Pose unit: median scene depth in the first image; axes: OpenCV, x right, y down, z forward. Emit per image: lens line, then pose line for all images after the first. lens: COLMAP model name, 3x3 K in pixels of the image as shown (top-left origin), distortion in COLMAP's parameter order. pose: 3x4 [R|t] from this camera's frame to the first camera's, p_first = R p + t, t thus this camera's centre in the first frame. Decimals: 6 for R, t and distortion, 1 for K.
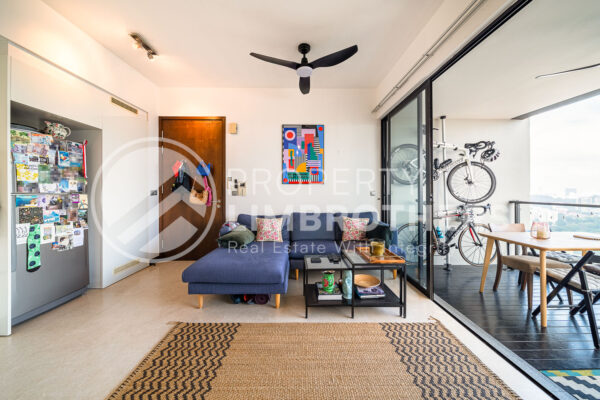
lens RADIAL K [[215.3, 0, 298.9], [0, 215.3, 189.0], [0, 0, 1]] dist [-0.001144, -0.000142]
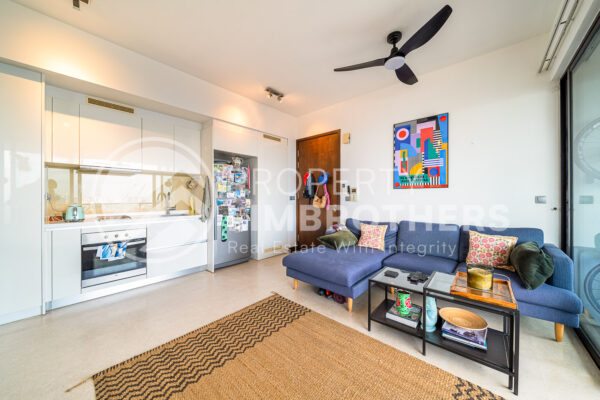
lens RADIAL K [[213.0, 0, 300.5], [0, 213.0, 195.2], [0, 0, 1]] dist [-0.000248, -0.000045]
pose [[0.740850, -0.006936, -0.671635, 0.358346], [0.009159, 0.999958, -0.000223, 0.000307], [0.671608, -0.005986, 0.740882, 0.084874]]
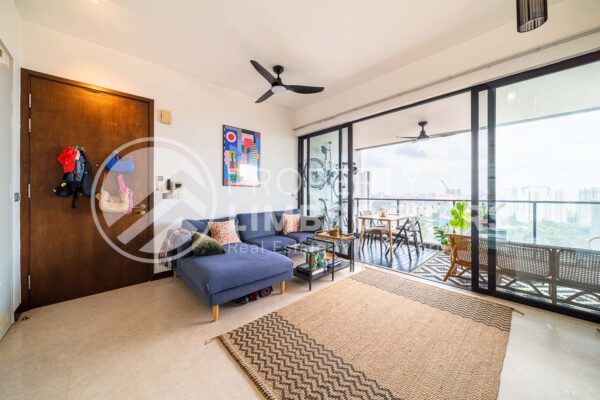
lens RADIAL K [[215.0, 0, 300.6], [0, 215.0, 191.1], [0, 0, 1]] dist [0.000341, 0.000031]
pose [[0.740385, 0.000233, 0.672183, -0.711071], [0.001155, 0.999998, -0.001619, 0.004256], [-0.672182, 0.001975, 0.740383, 0.069157]]
